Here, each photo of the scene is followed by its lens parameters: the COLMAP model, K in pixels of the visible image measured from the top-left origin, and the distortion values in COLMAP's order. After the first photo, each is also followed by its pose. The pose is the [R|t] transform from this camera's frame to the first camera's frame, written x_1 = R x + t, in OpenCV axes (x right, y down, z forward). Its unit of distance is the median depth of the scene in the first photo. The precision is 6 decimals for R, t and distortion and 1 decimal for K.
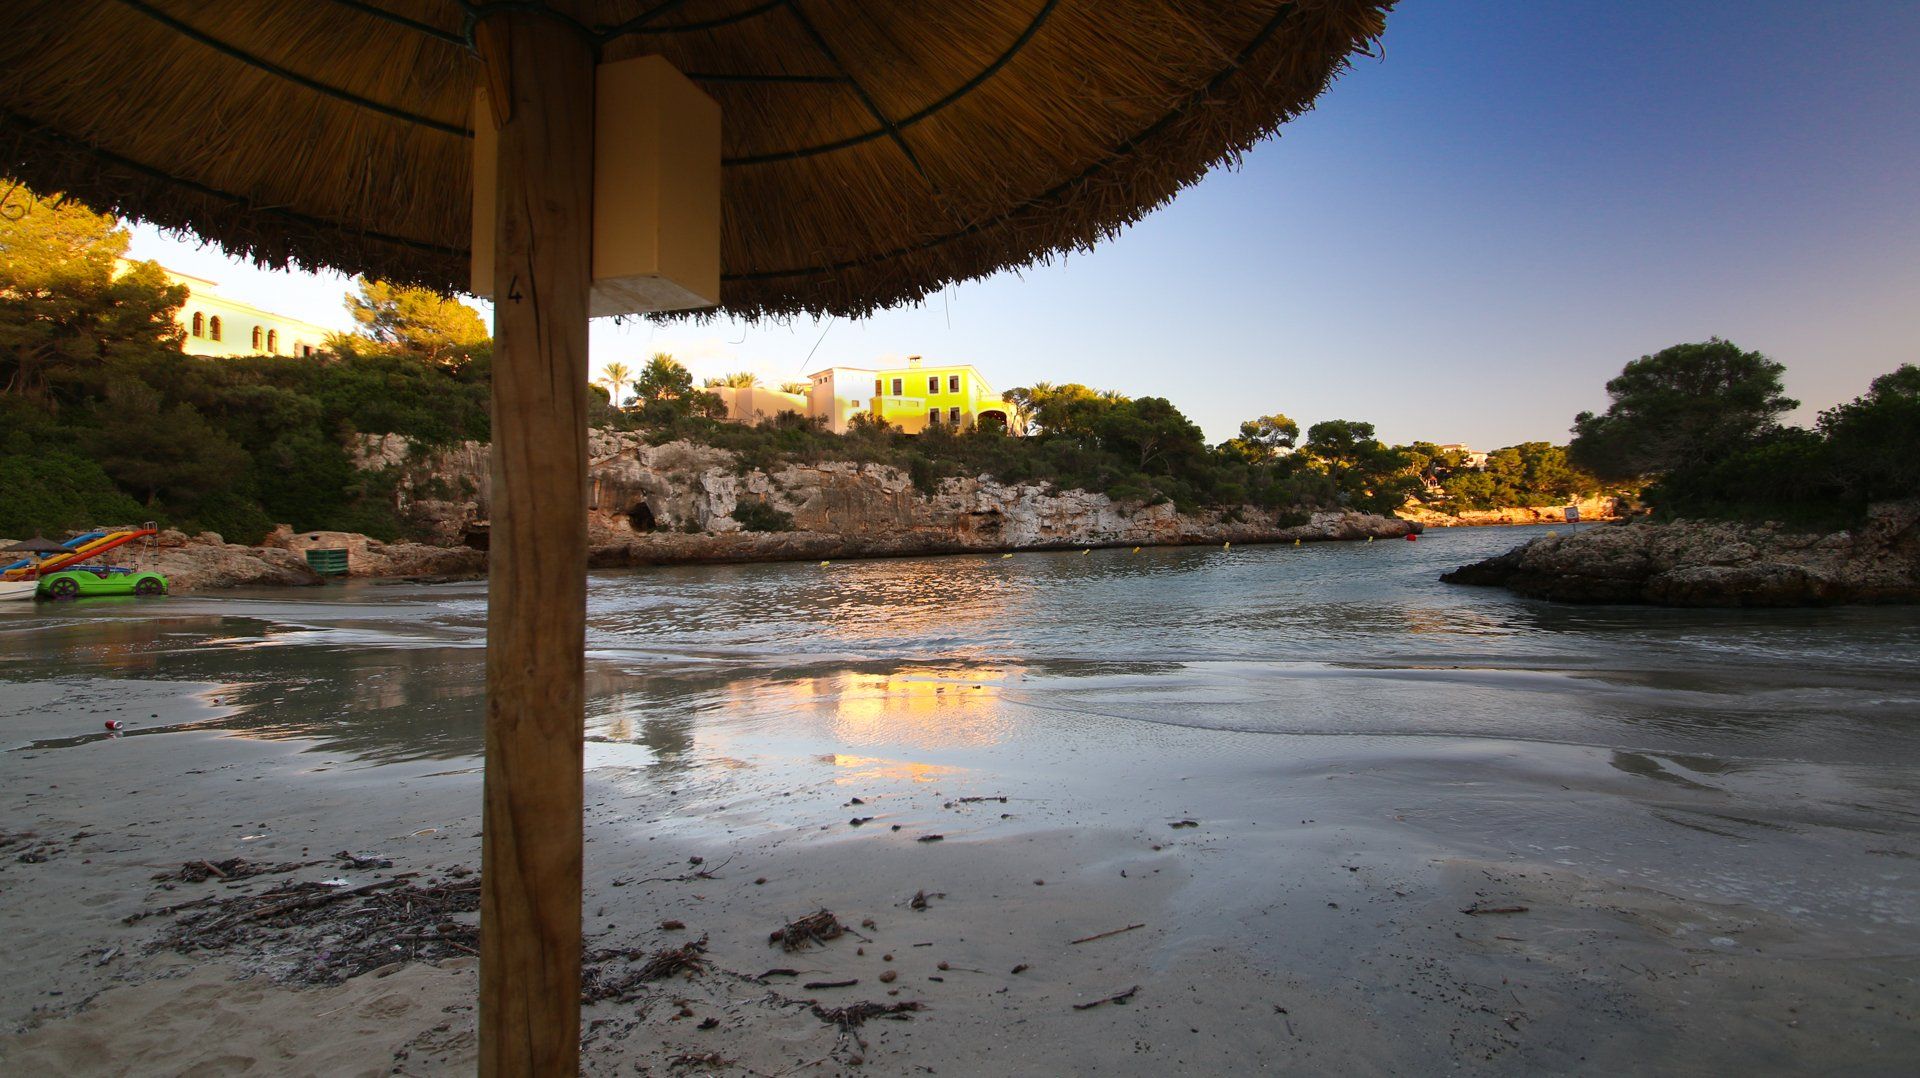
lens RADIAL K [[916.3, 0, 957.1], [0, 916.3, 505.7], [0, 0, 1]] dist [0.001178, -0.000593]
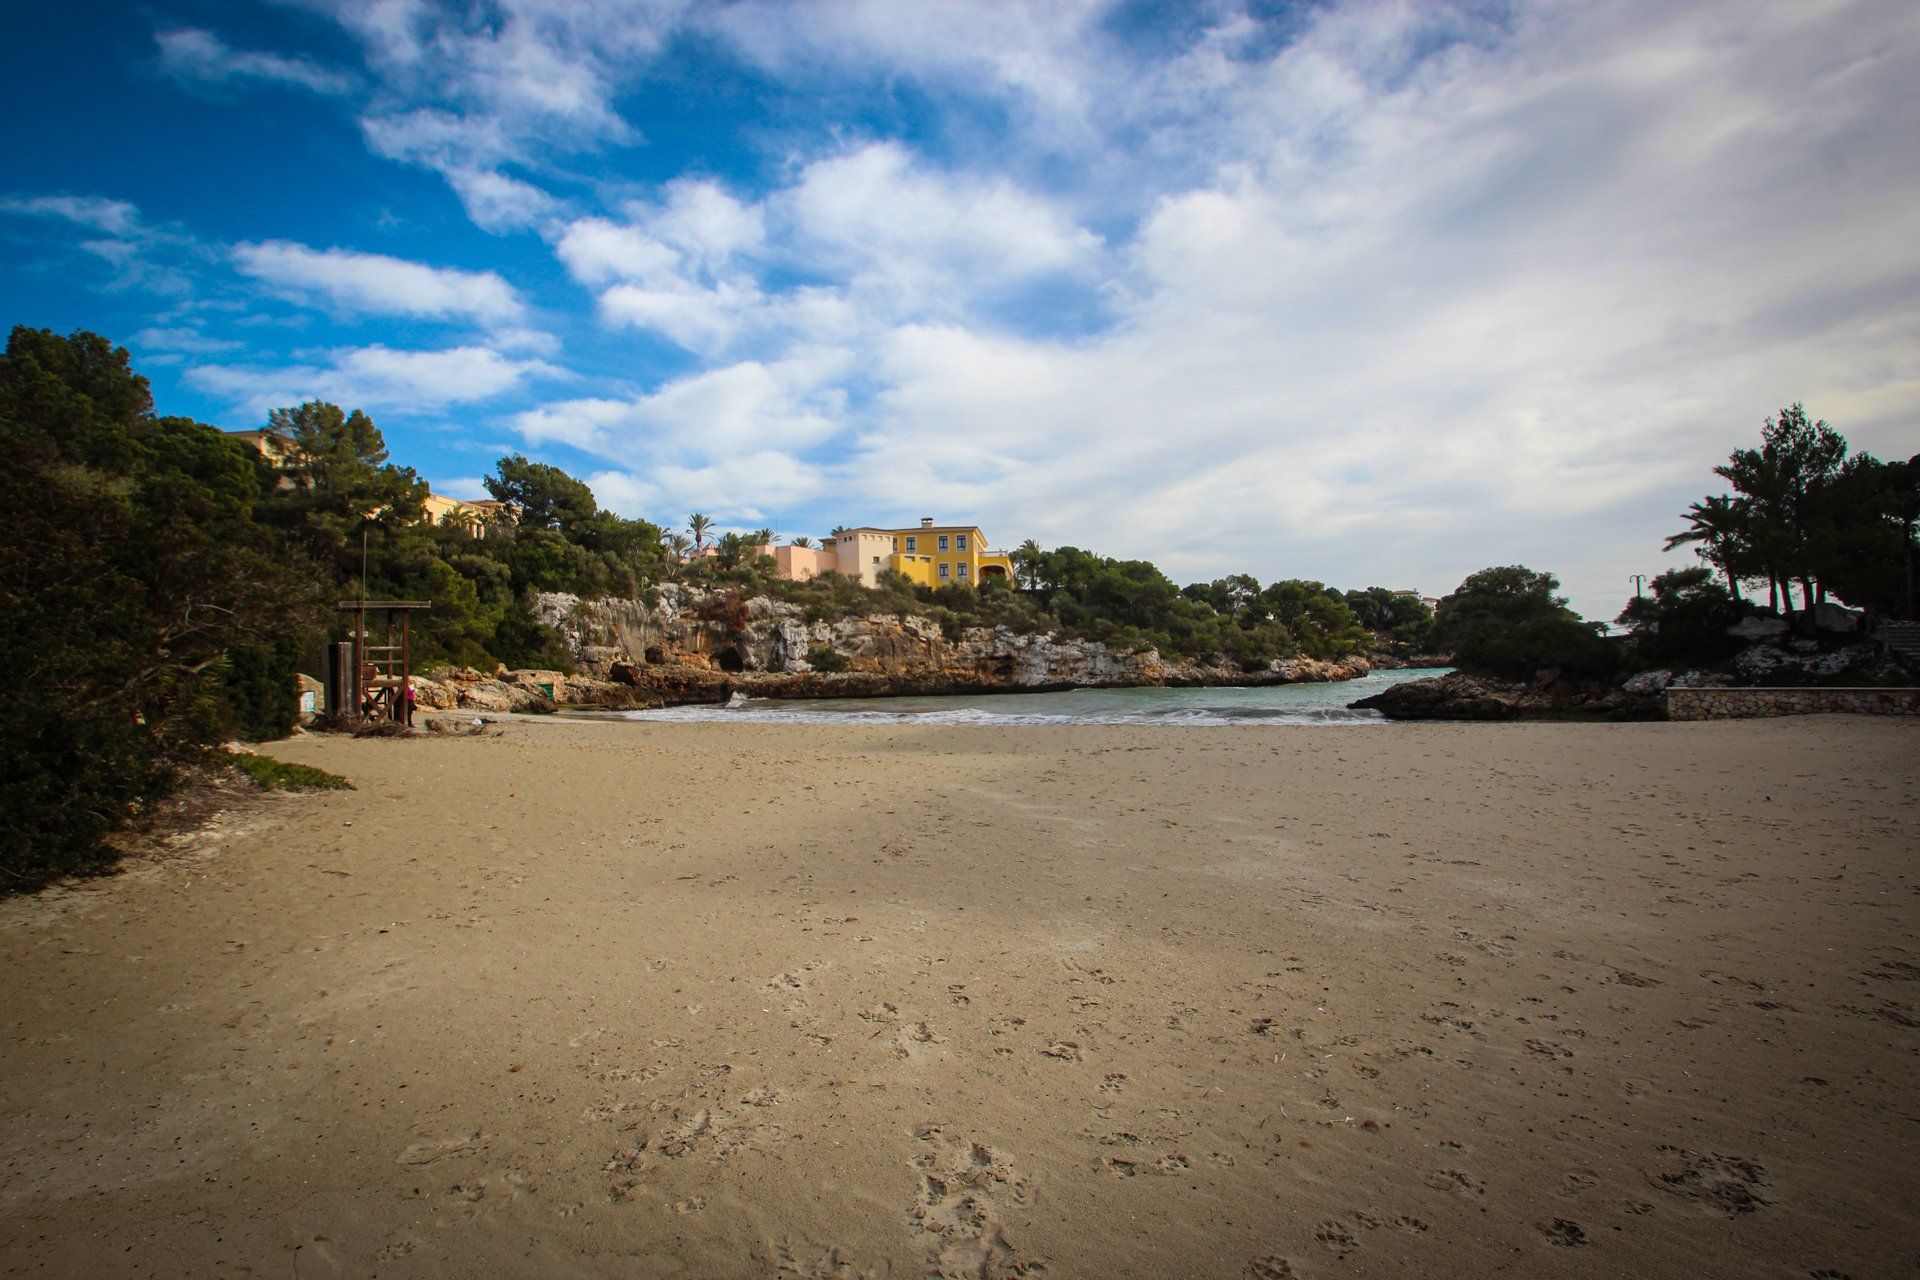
lens RADIAL K [[947.5, 0, 912.0], [0, 947.5, 681.1], [0, 0, 1]] dist [-0.006238, 0.000046]
pose [[0.999925, 0.008578, 0.008695, -0.106701], [-0.008924, 0.999135, 0.040627, -0.011585], [-0.008339, -0.040701, 0.999137, -0.266439]]
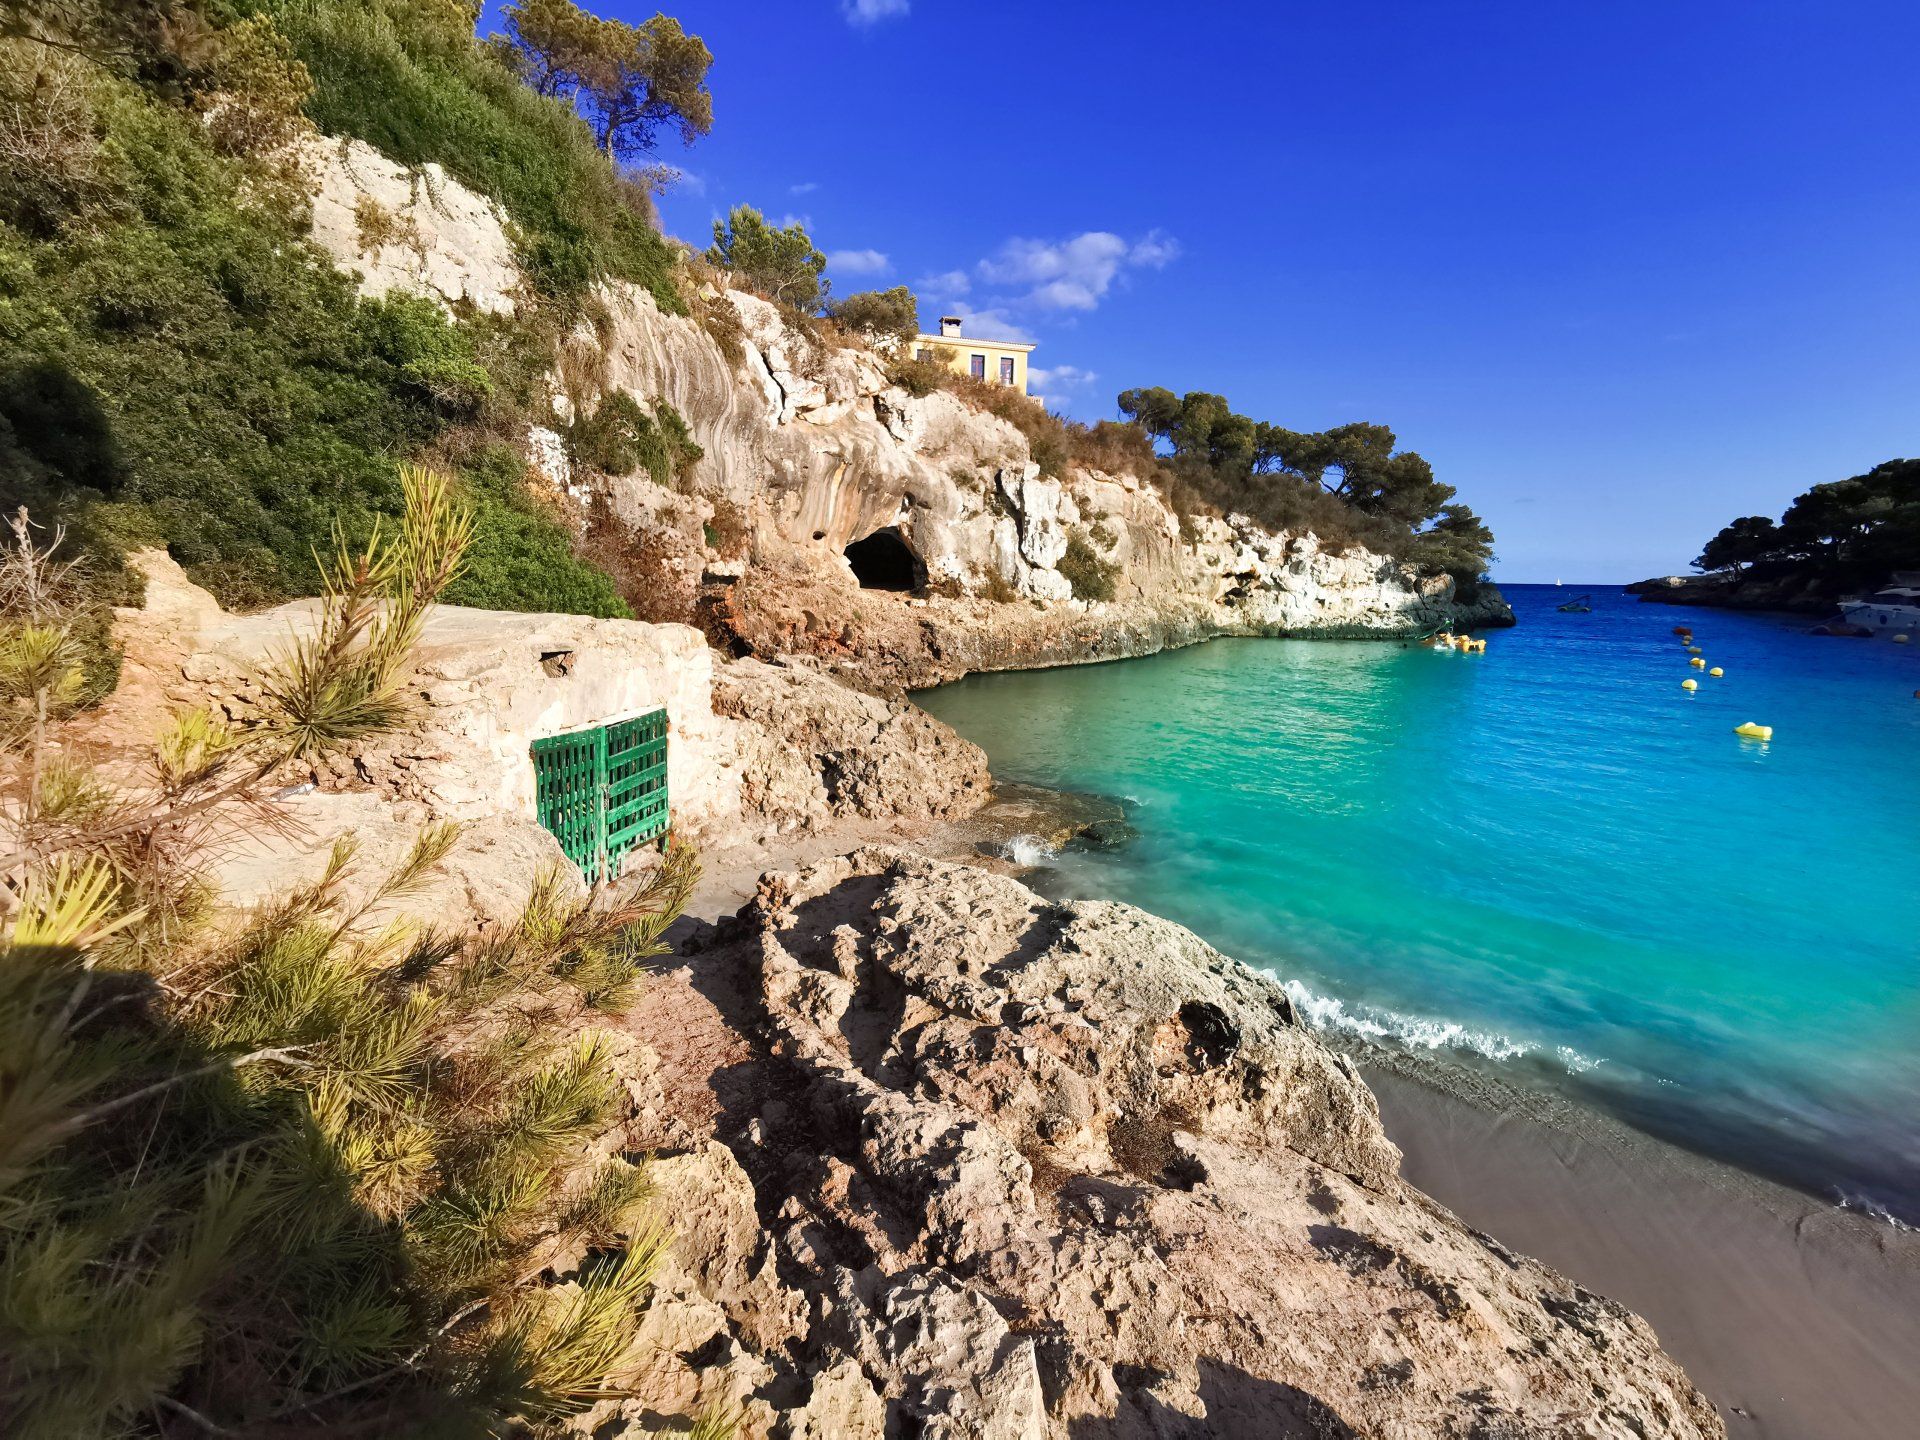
lens RADIAL K [[881.8, 0, 963.7], [0, 881.8, 712.7], [0, 0, 1]] dist [-0.006193, 0.006661]
pose [[0.888931, -0.026674, 0.457264, -0.483995], [-0.058160, 0.983649, 0.170446, 0.009891], [-0.454333, -0.178109, 0.872845, 0.571344]]
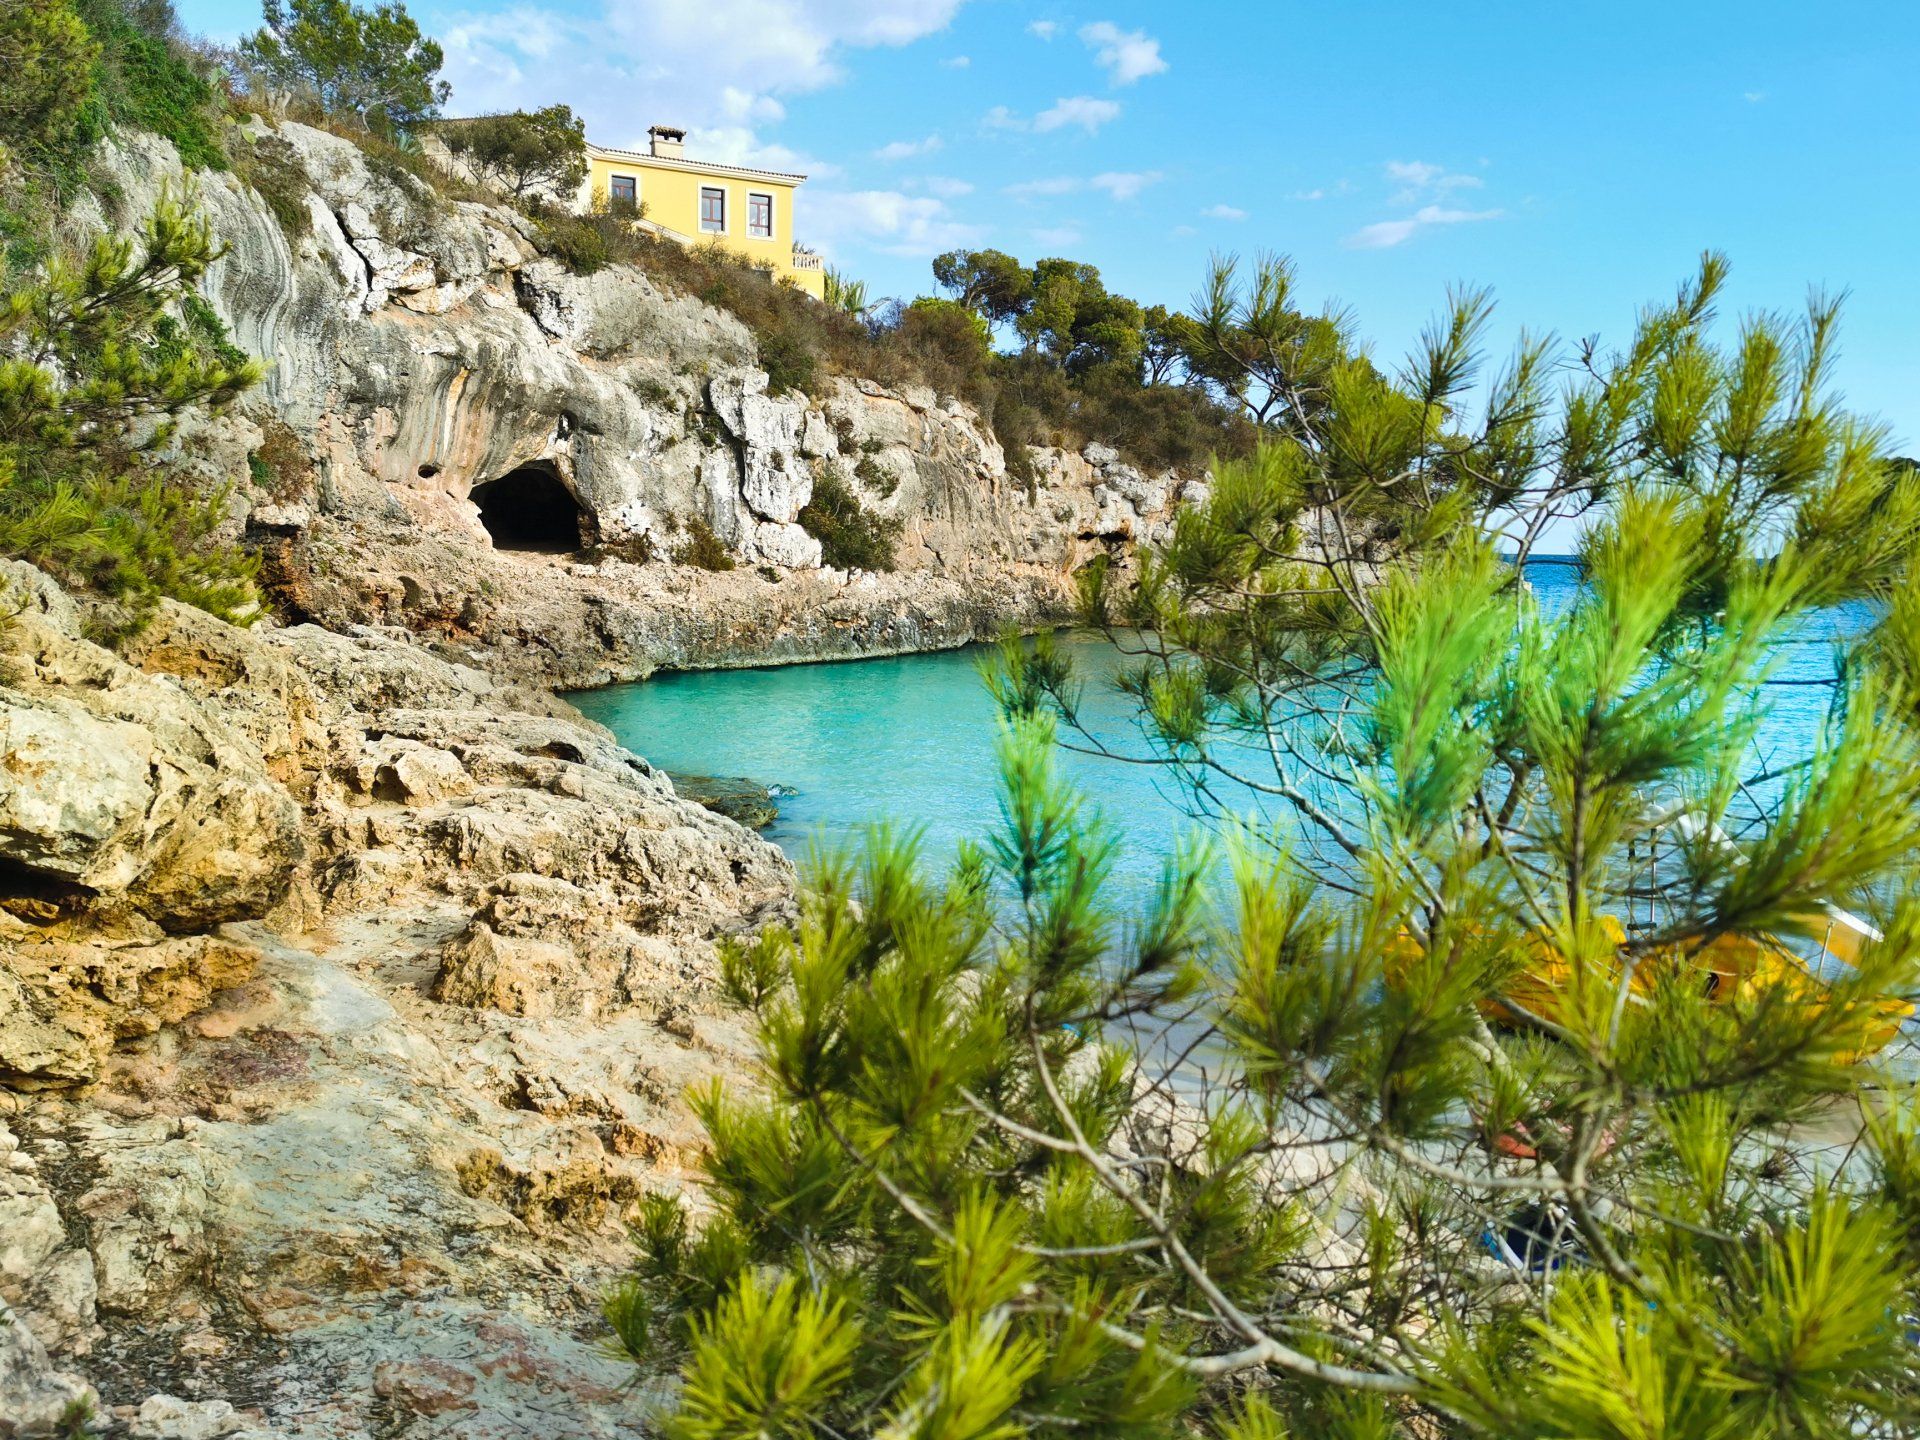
lens RADIAL K [[1539.9, 0, 997.8], [0, 1539.9, 683.9], [0, 0, 1]] dist [0.055681, -0.056360]
pose [[0.800062, -0.009645, 0.599840, -0.503817], [-0.062159, 0.993156, 0.098876, 0.009780], [-0.596689, -0.116393, 0.793987, 0.476764]]
